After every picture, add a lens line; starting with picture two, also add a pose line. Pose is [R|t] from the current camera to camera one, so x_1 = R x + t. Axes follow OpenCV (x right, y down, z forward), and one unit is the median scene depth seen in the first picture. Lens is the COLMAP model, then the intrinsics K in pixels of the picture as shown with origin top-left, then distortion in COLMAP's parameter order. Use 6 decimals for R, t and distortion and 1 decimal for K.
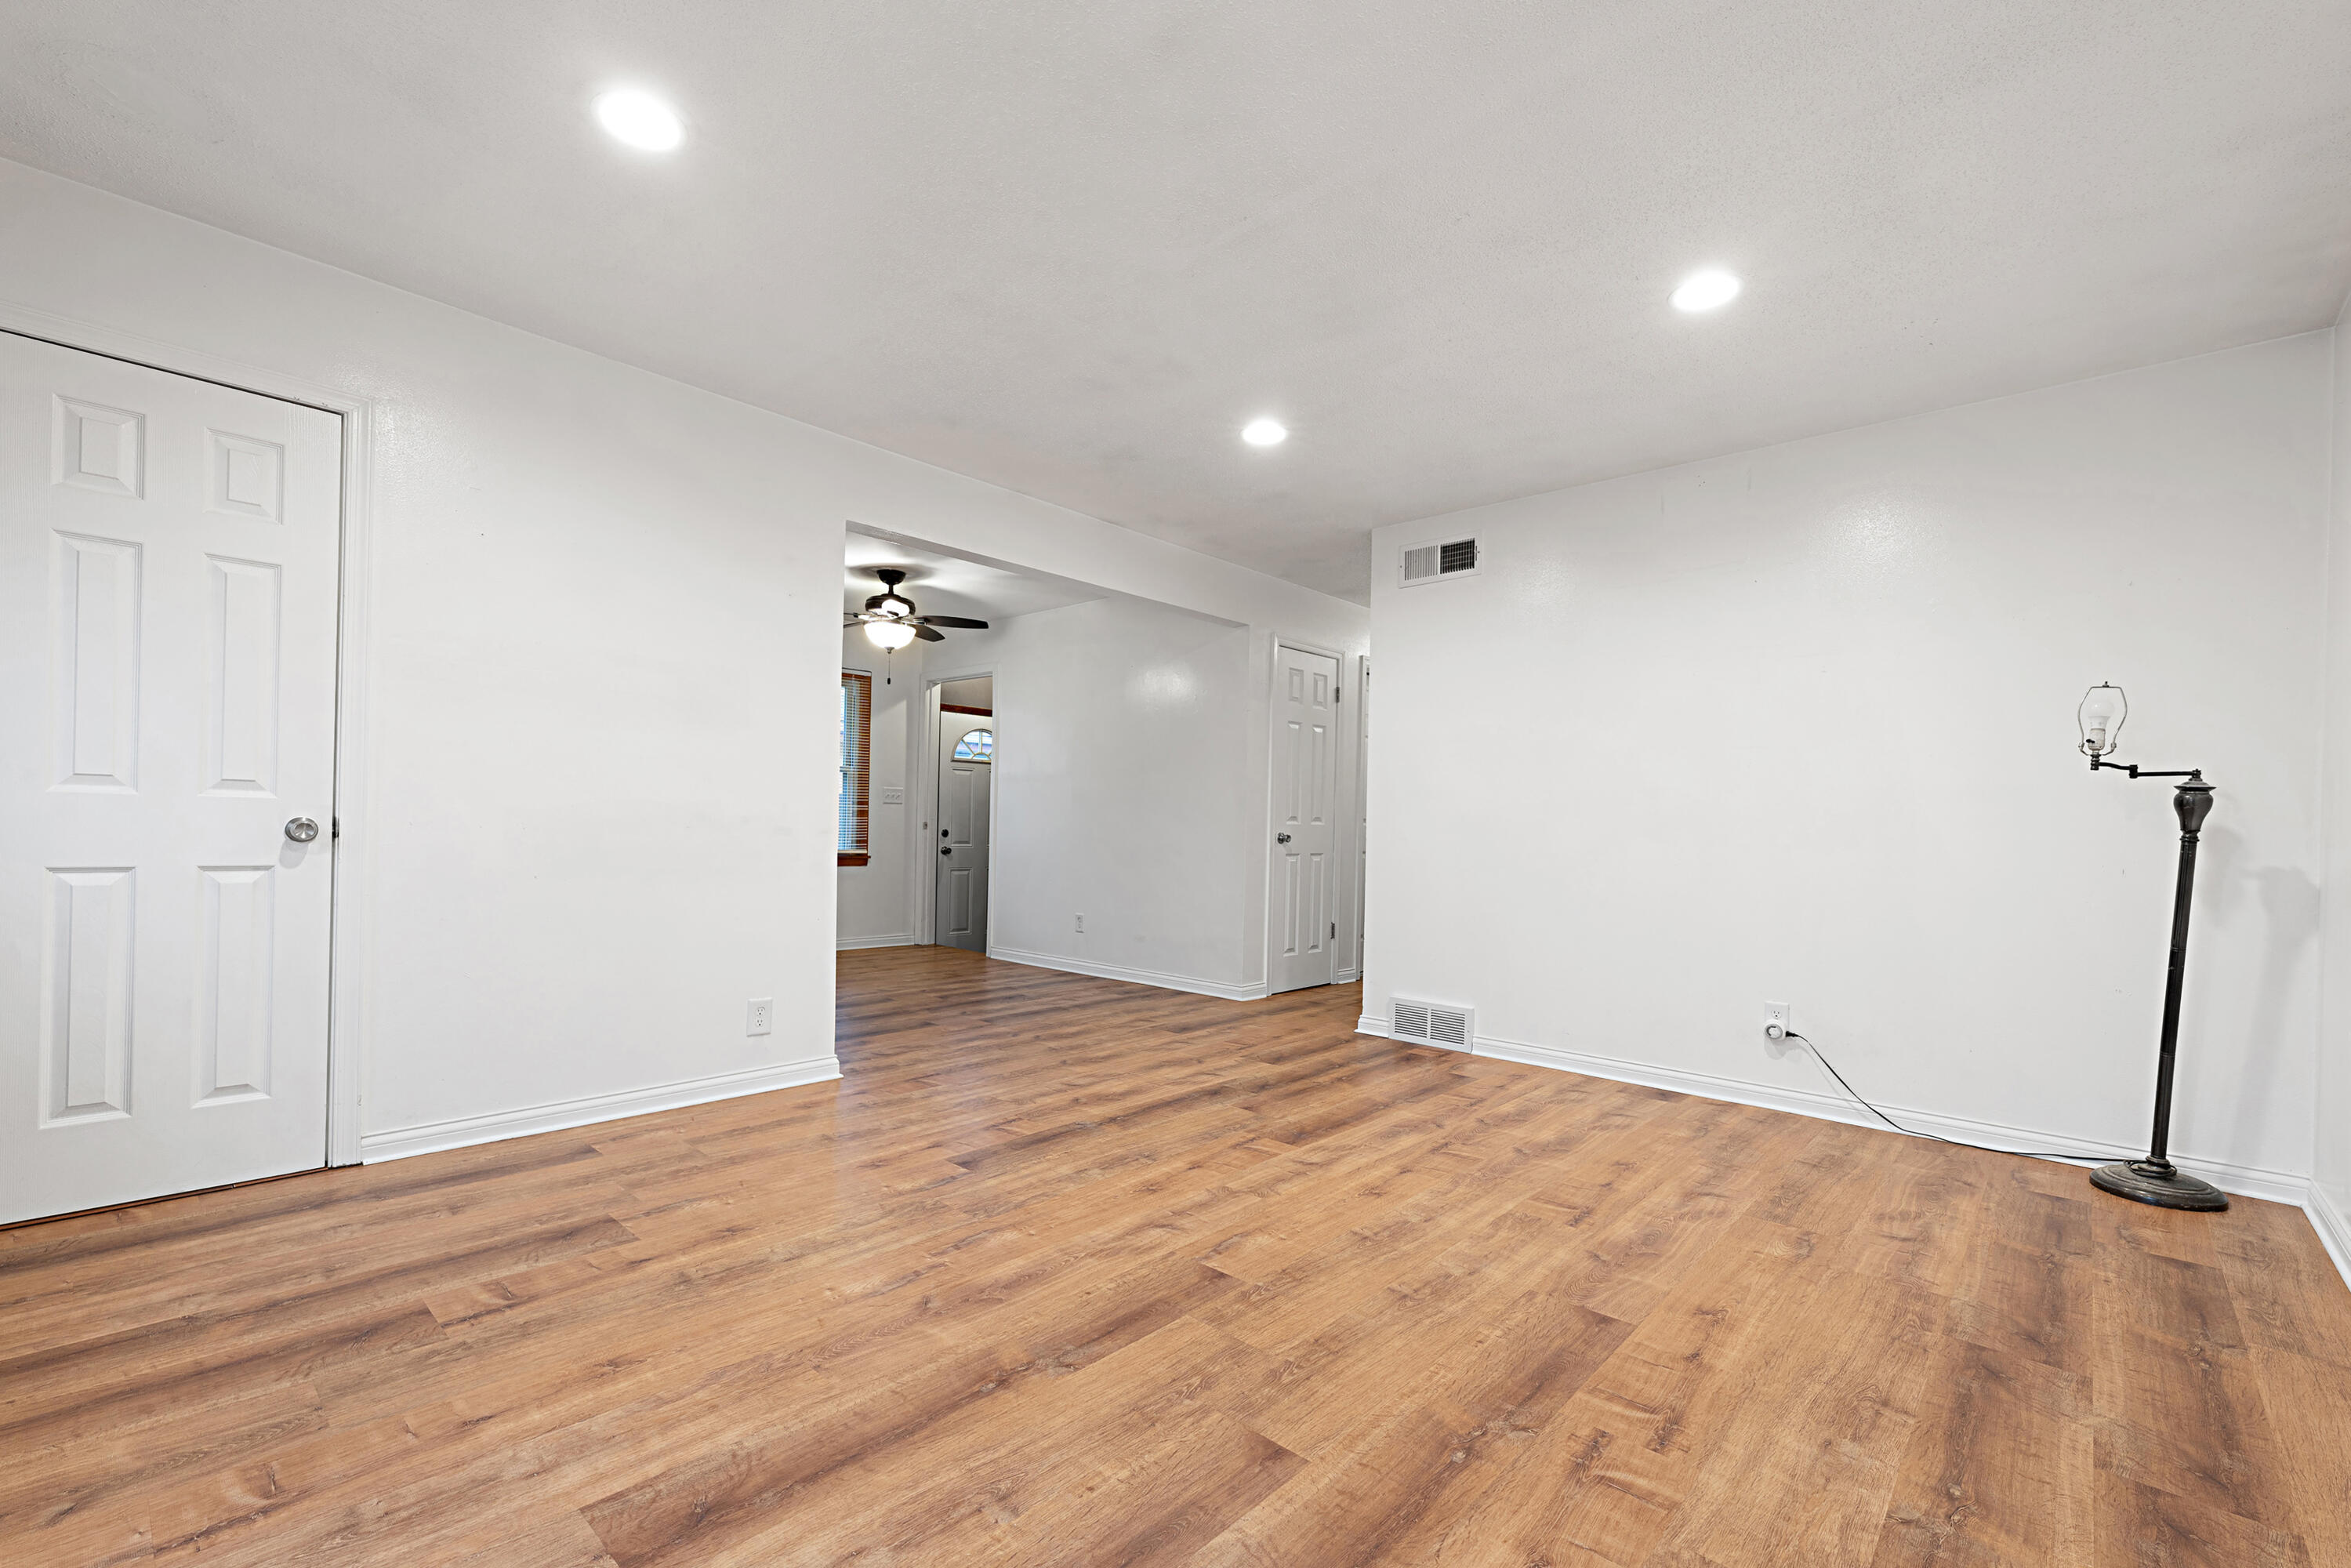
lens RADIAL K [[972.5, 0, 1237.1], [0, 972.5, 814.6], [0, 0, 1]] dist [0.015227, 0.000048]
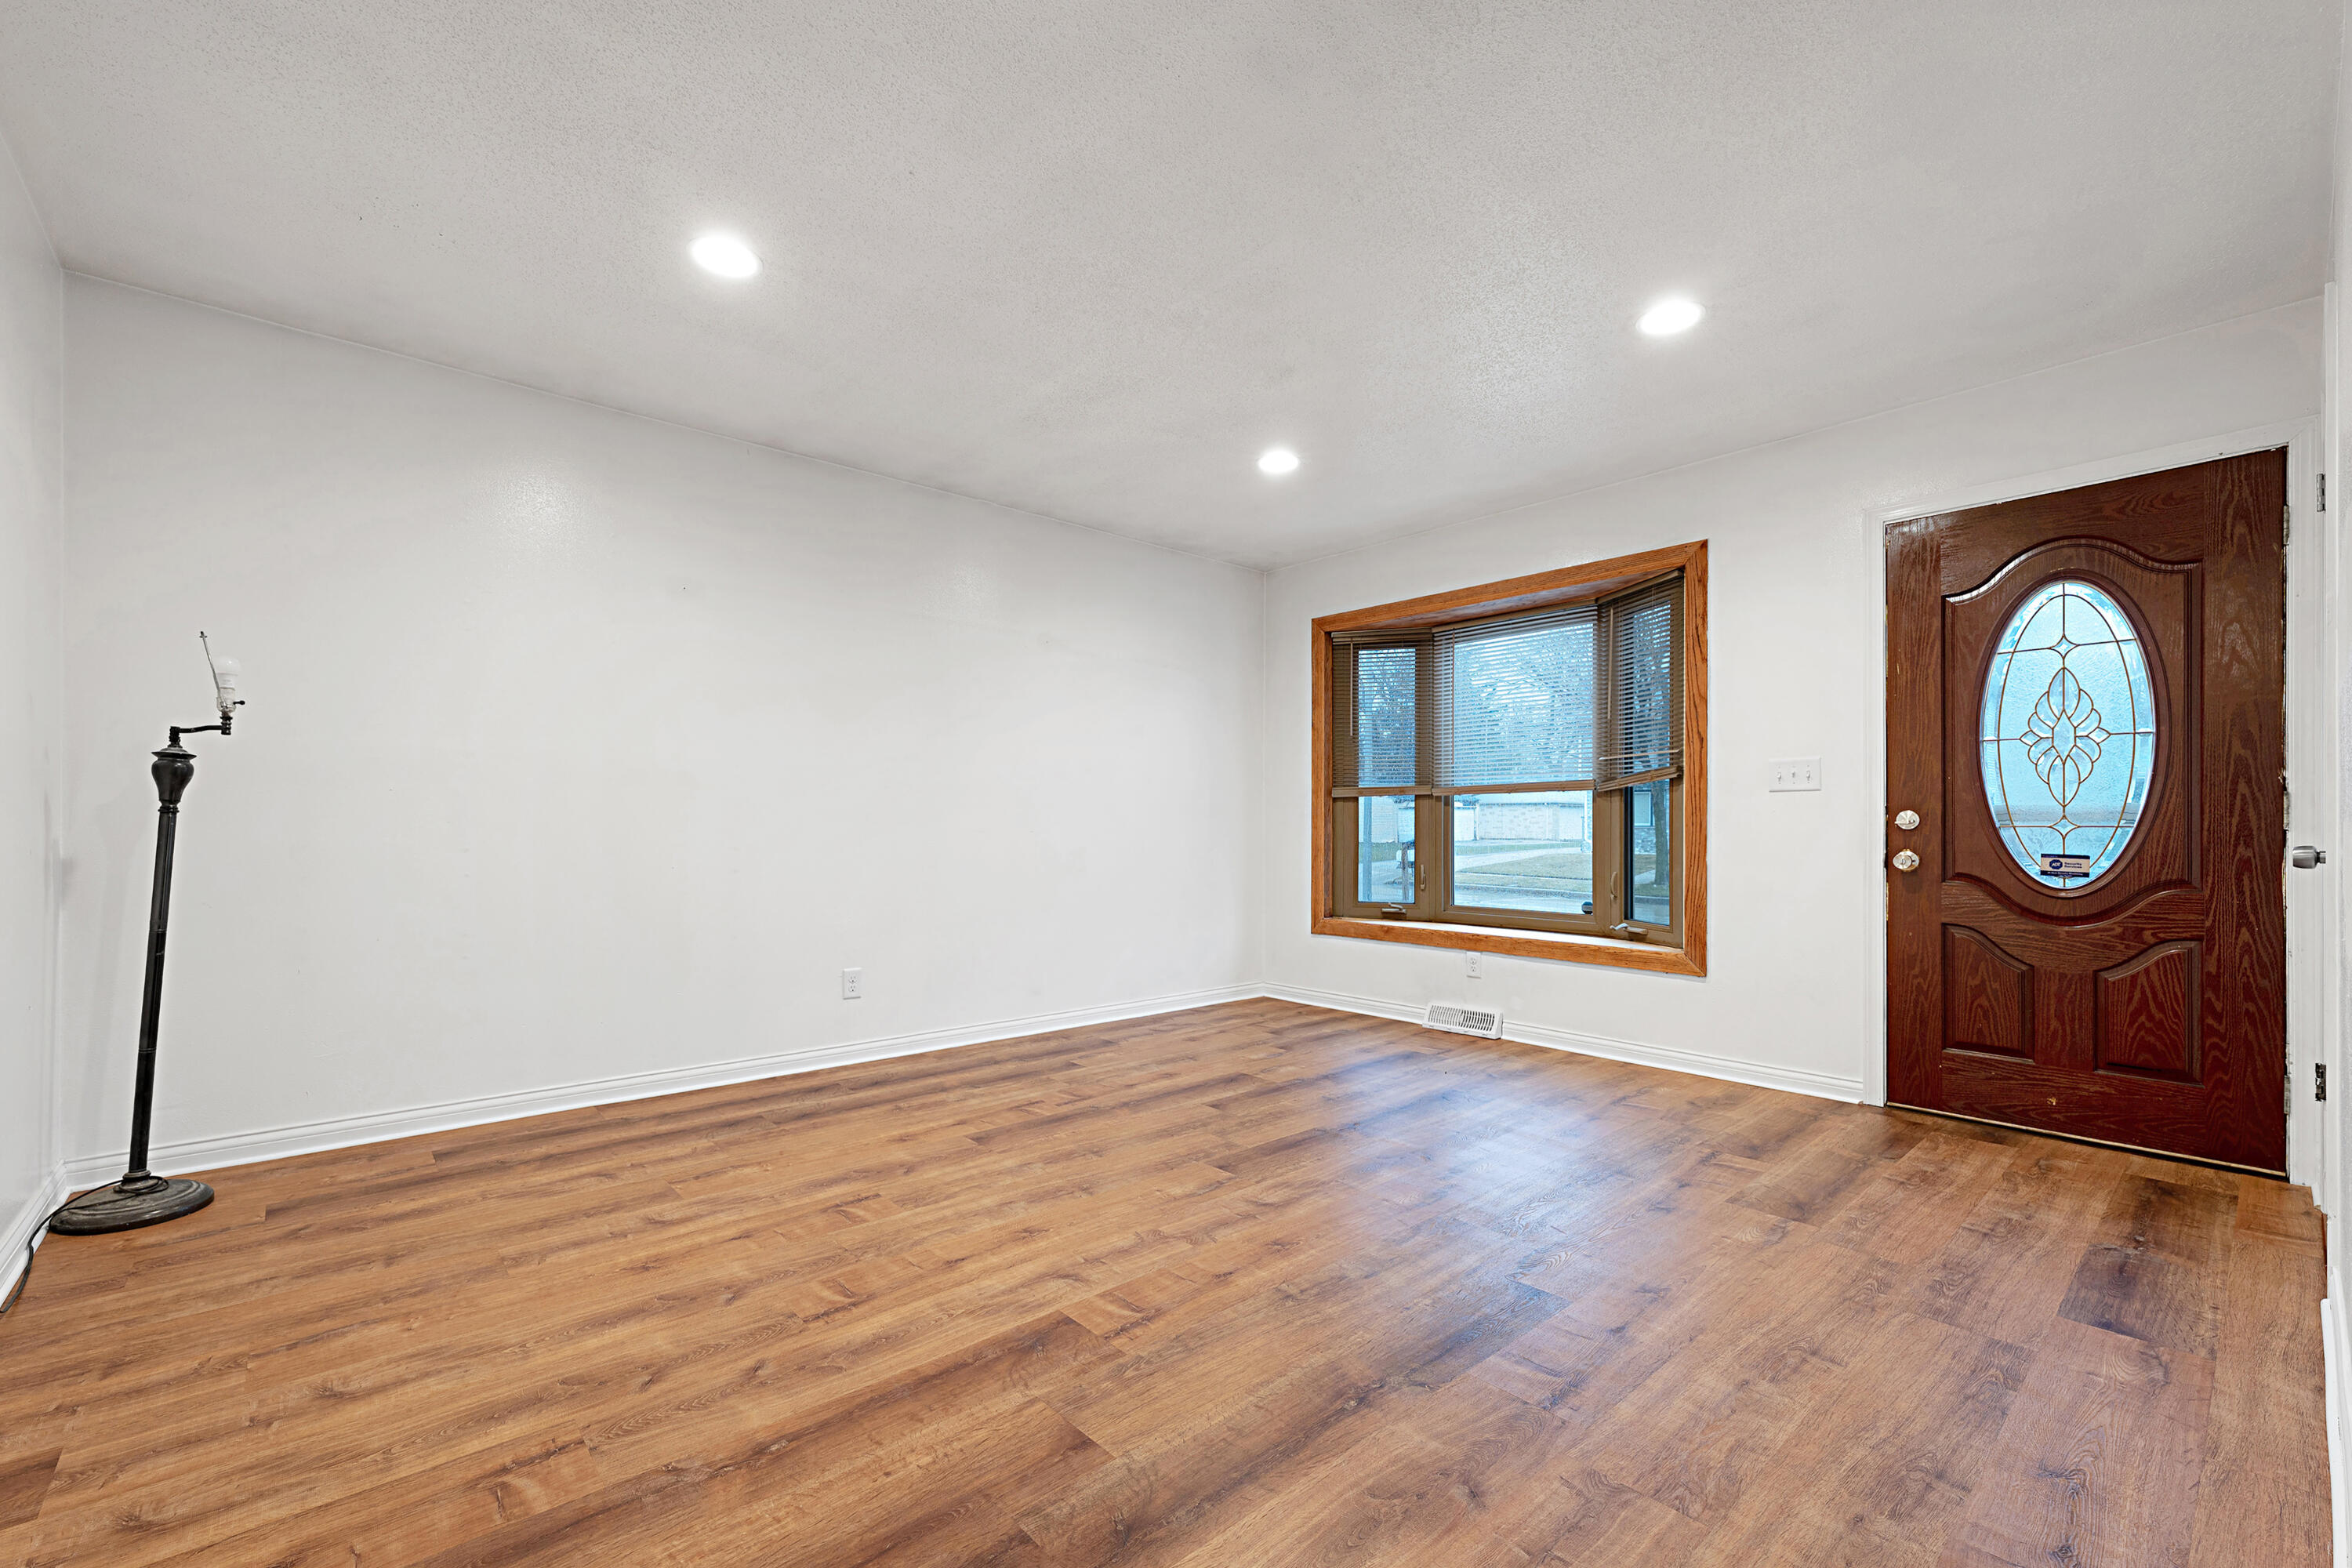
lens RADIAL K [[972.9, 0, 1237.6], [0, 972.9, 814.6], [0, 0, 1]] dist [0.015227, 0.000048]
pose [[-0.994152, -0.026376, 0.104716, -0.137329], [-0.028304, 0.999455, -0.016961, 0.018497], [-0.104212, -0.019826, -0.994357, 1.949901]]
